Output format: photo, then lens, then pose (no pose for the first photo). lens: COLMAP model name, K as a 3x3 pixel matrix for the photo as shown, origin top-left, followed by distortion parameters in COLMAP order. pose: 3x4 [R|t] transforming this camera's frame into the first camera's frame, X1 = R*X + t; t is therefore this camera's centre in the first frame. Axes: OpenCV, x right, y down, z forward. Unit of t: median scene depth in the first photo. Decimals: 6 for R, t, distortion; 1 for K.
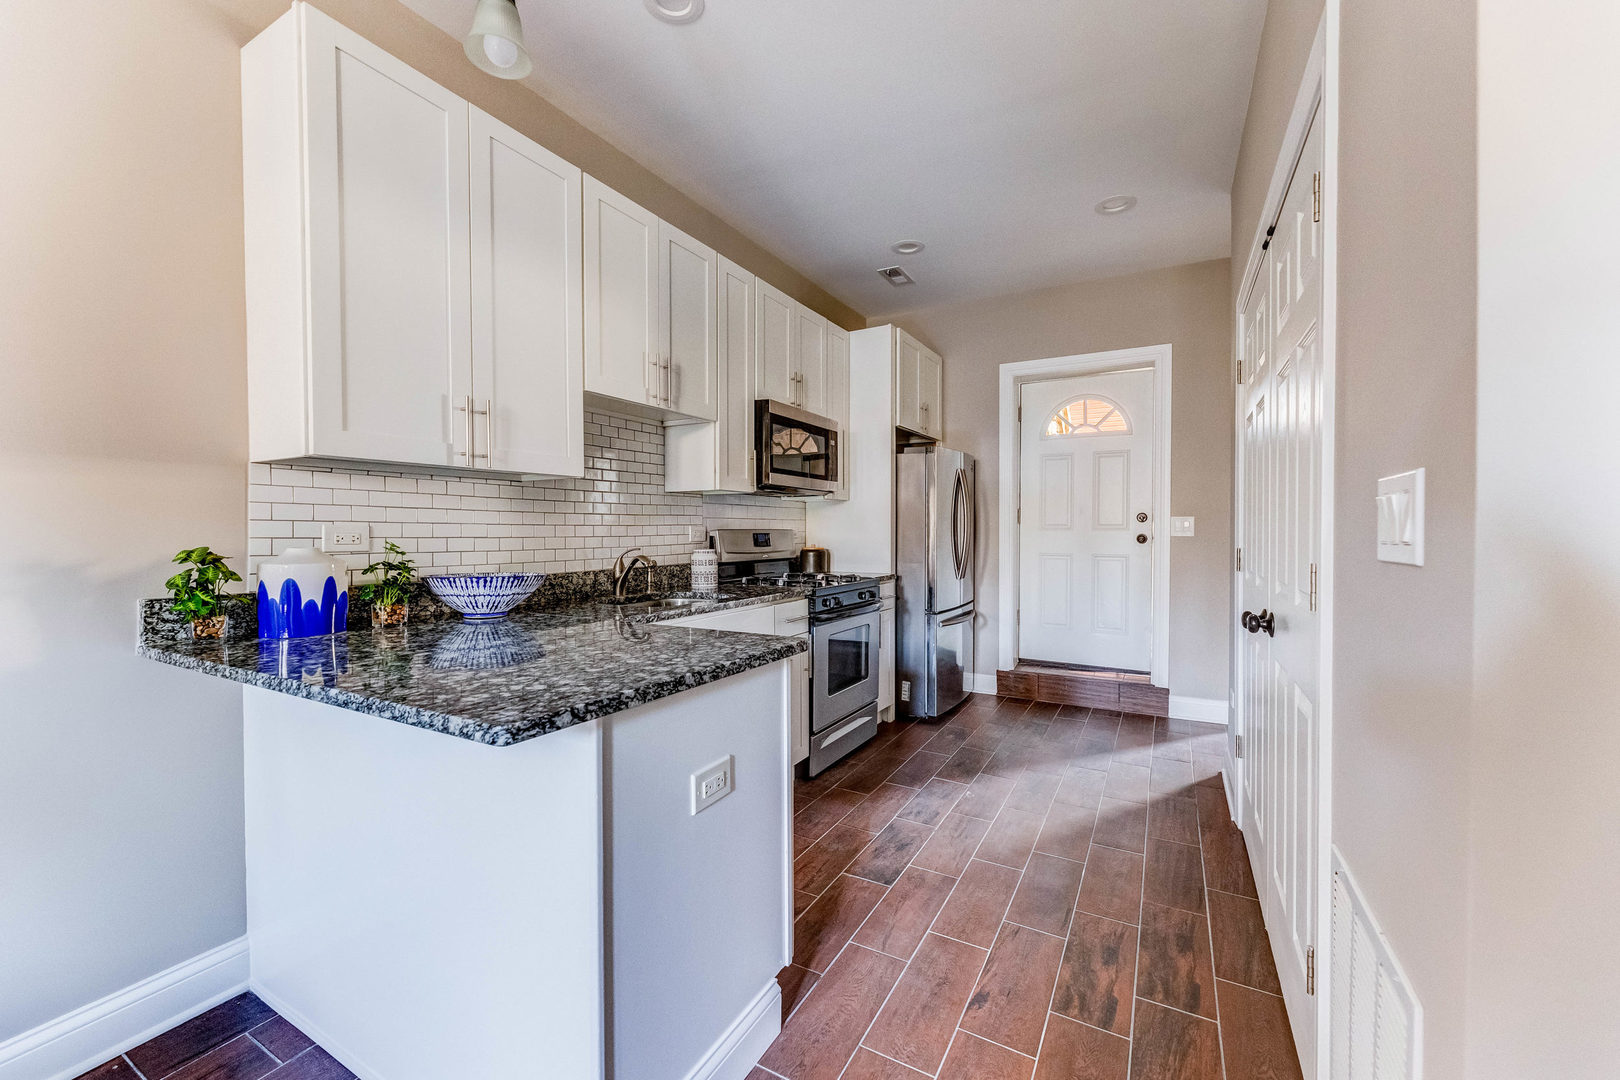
lens RADIAL K [[653.2, 0, 808.0], [0, 653.2, 533.2], [0, 0, 1]] dist [0.001706, 0.000783]
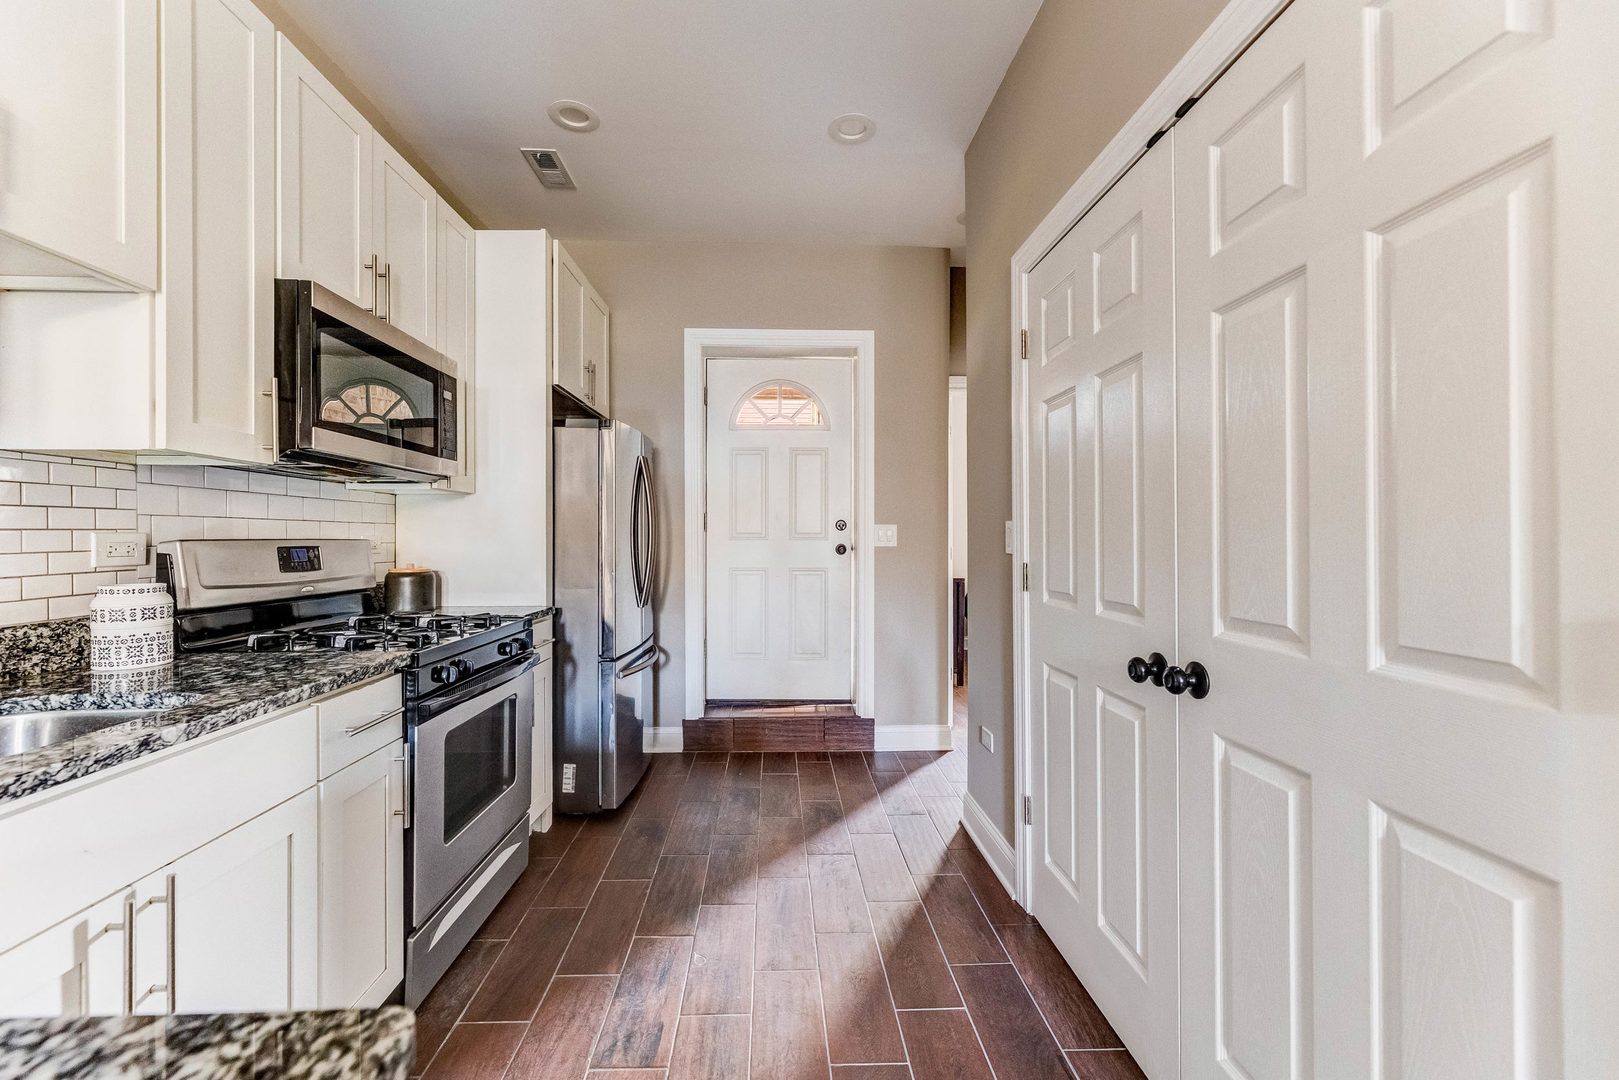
lens RADIAL K [[652.8, 0, 787.7], [0, 652.8, 538.8], [0, 0, 1]] dist [0.001706, 0.000783]
pose [[0.859025, -0.000555, 0.511933, -0.001514], [0.003233, 0.999985, -0.004341, -0.002597], [-0.511923, 0.005384, 0.859014, 0.313121]]
